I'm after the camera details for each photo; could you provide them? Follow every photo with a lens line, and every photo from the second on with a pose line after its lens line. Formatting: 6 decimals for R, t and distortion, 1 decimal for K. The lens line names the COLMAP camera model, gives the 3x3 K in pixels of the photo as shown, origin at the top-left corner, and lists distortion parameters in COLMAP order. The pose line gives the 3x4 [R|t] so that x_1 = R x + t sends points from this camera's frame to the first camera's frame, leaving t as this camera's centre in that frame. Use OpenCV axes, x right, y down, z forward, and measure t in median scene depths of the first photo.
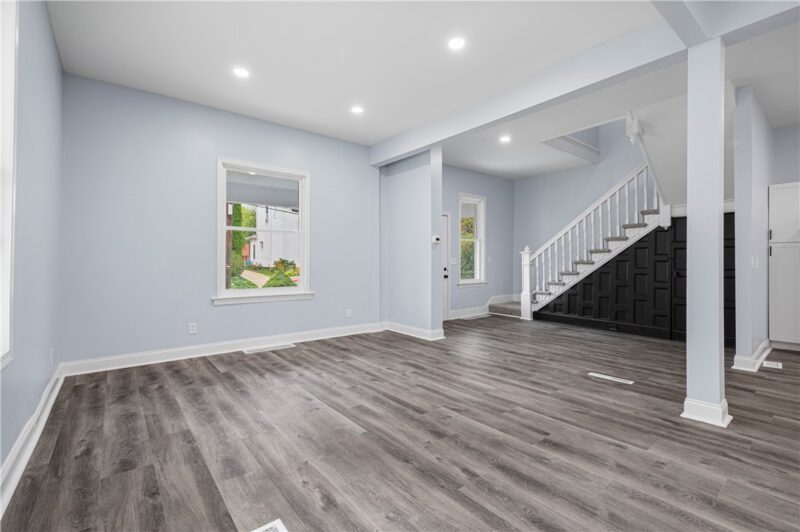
lens RADIAL K [[357.2, 0, 400.8], [0, 357.2, 261.9], [0, 0, 1]] dist [-0.003224, -0.000363]
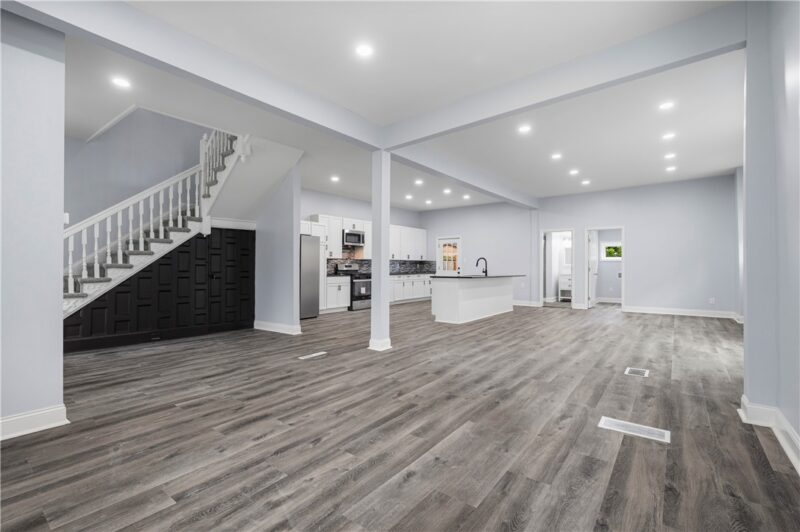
lens RADIAL K [[357.2, 0, 405.5], [0, 357.2, 265.3], [0, 0, 1]] dist [-0.003224, -0.000363]
pose [[-0.237572, 0.006778, 0.971346, -0.803881], [-0.000391, 0.999975, -0.007073, 0.010004], [-0.971370, -0.002060, -0.237564, 1.056209]]
